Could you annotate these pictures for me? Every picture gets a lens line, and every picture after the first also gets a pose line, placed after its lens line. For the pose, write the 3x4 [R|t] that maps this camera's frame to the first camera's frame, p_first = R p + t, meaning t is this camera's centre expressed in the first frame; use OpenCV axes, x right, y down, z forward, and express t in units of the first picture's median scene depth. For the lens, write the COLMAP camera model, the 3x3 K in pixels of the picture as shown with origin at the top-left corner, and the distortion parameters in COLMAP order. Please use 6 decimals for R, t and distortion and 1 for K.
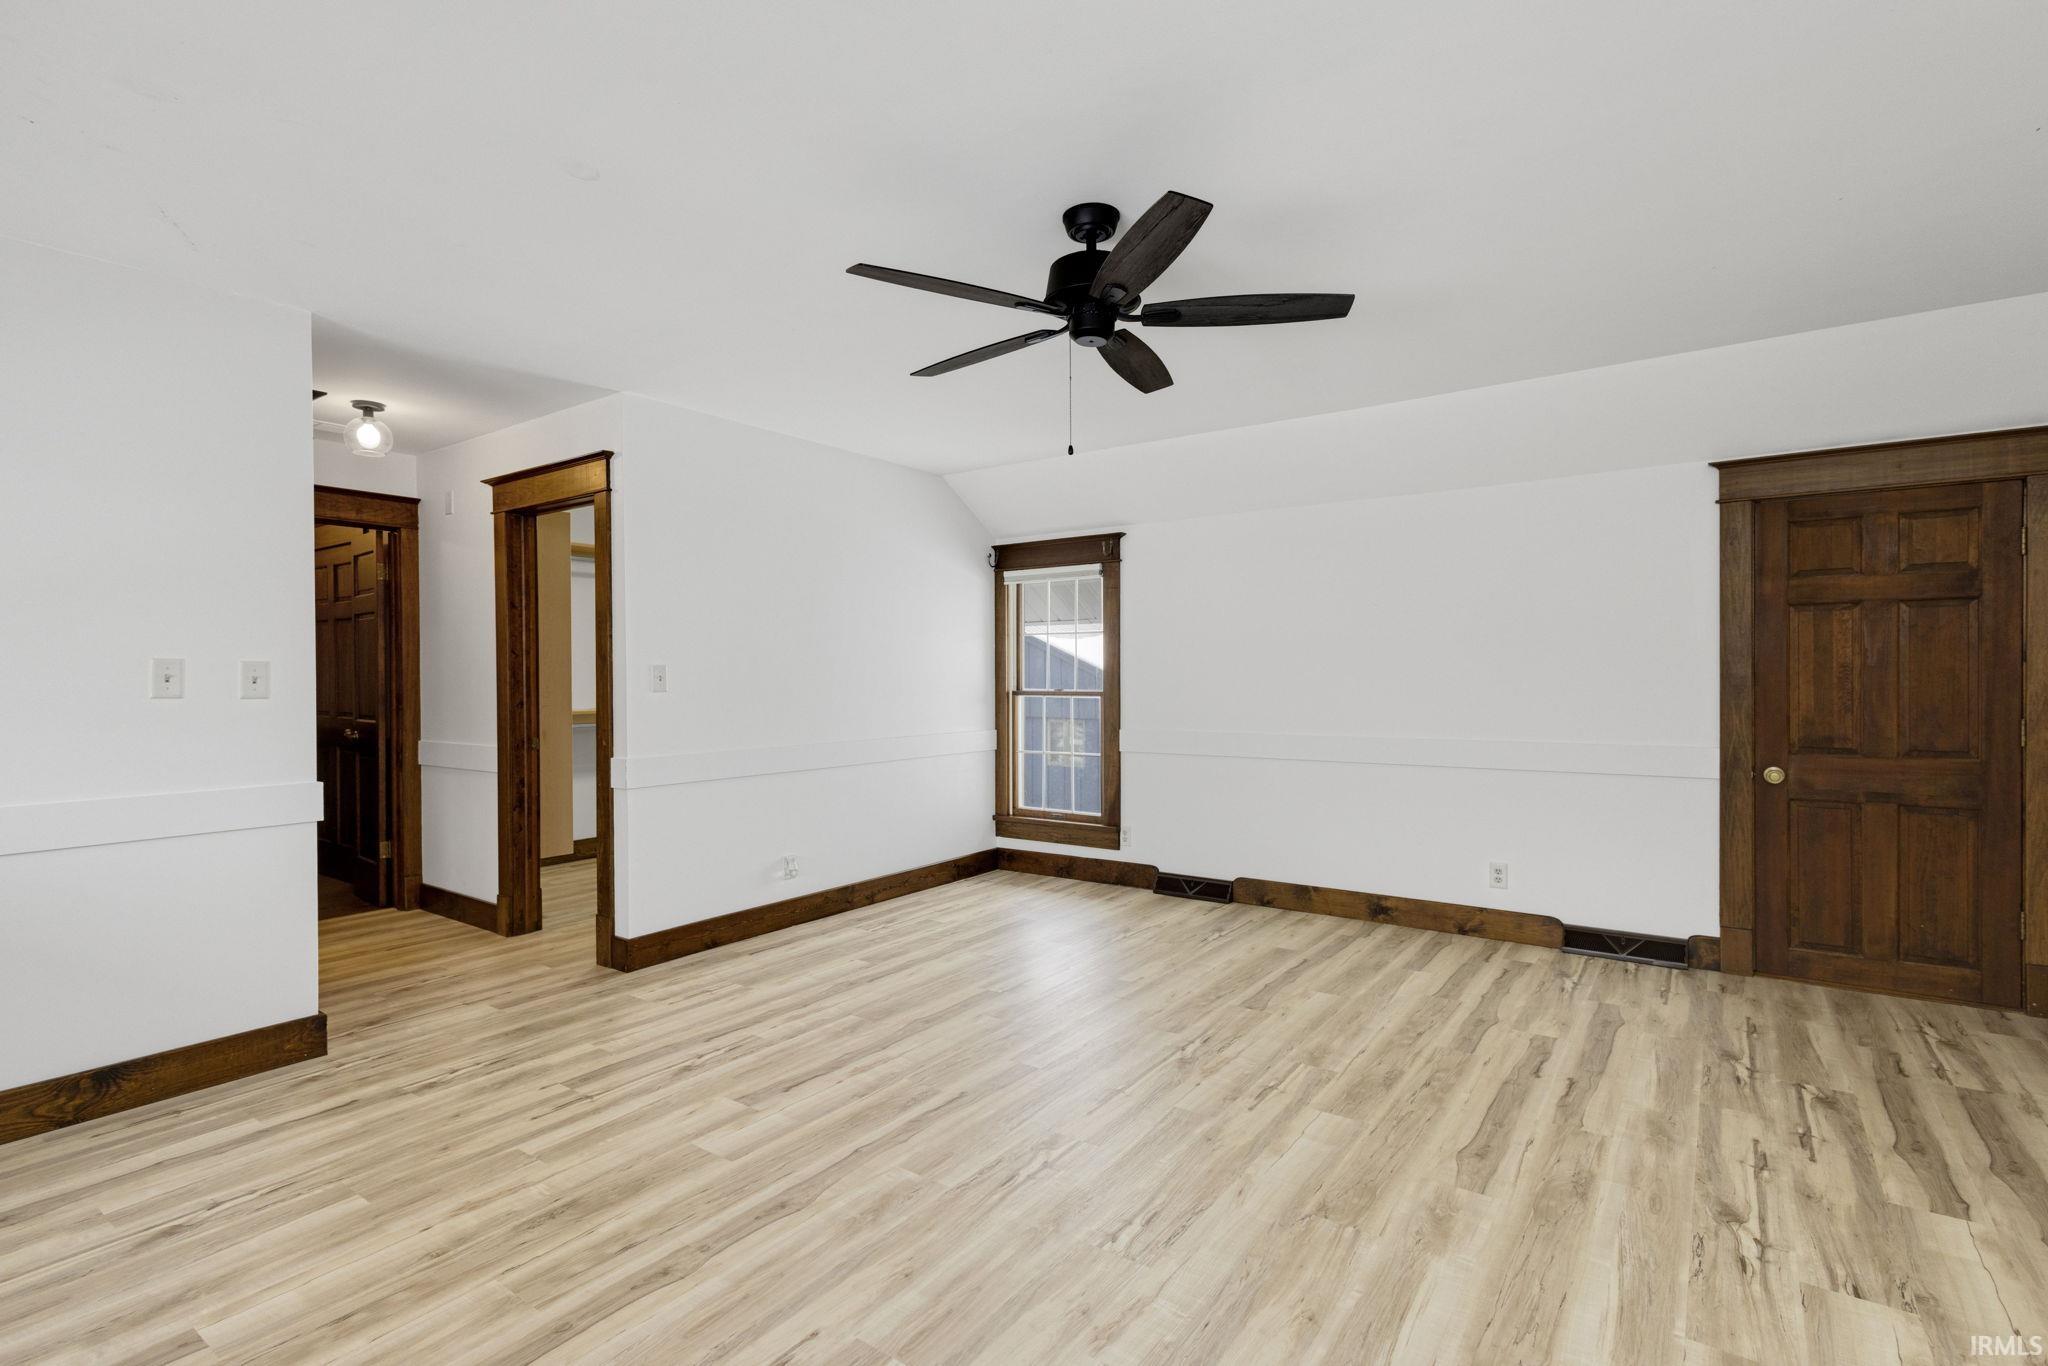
lens RADIAL K [[970.1, 0, 1026.2], [0, 970.1, 691.5], [0, 0, 1]] dist [-0.000821, -0.000972]
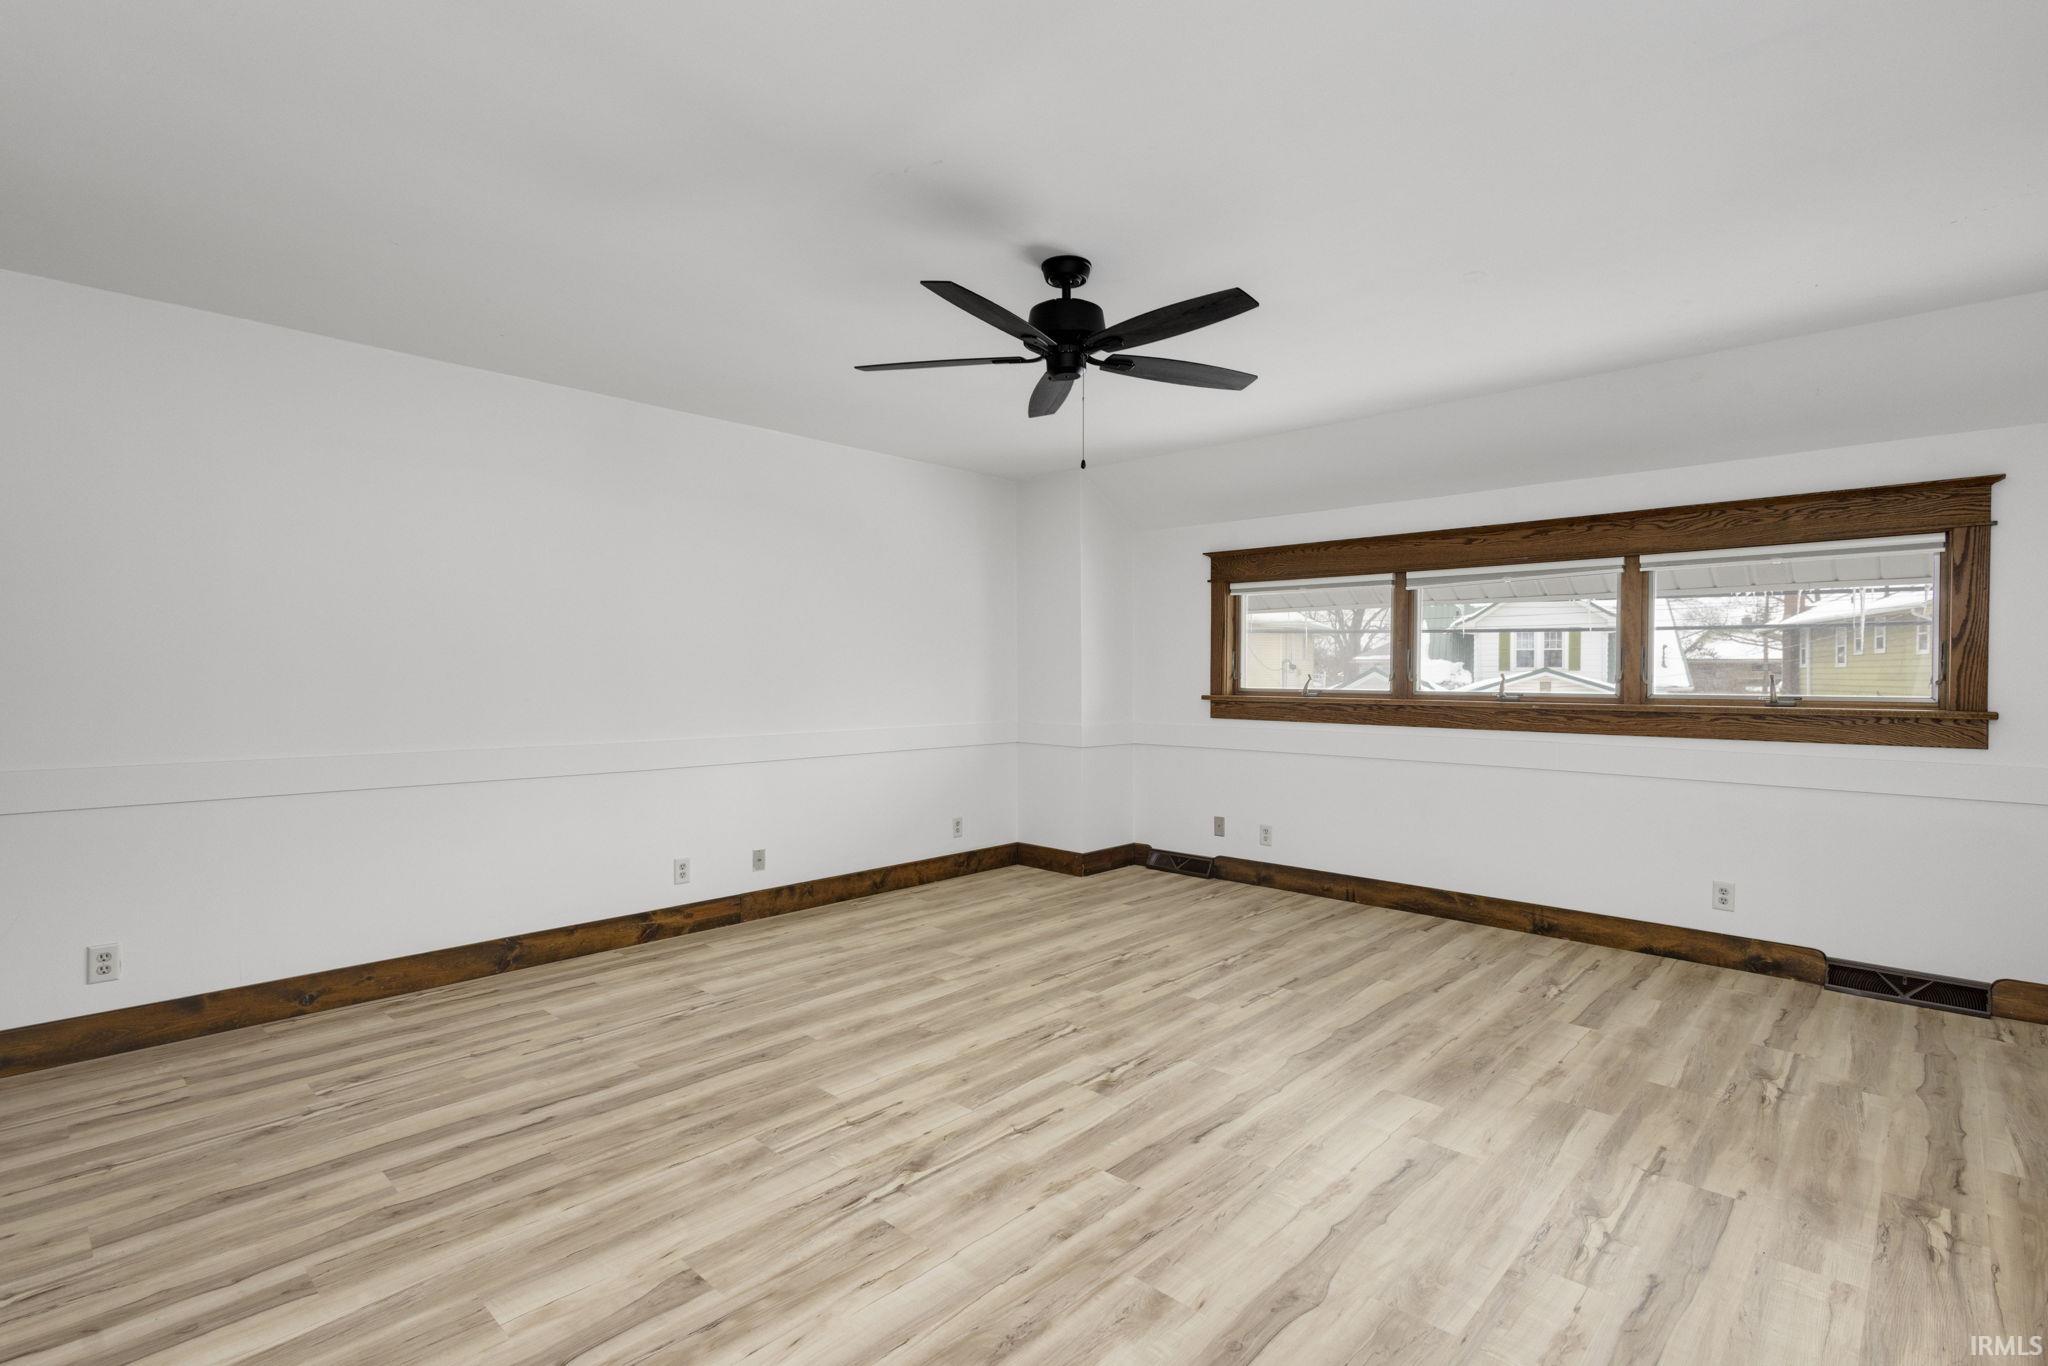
lens RADIAL K [[970.1, 0, 1023.6], [0, 970.1, 675.7], [0, 0, 1]] dist [-0.000821, -0.000972]
pose [[-0.990600, 0.003605, 0.136744, -0.034029], [0.006119, 0.999820, 0.017966, -0.028153], [-0.136655, 0.018633, -0.990443, 1.986177]]
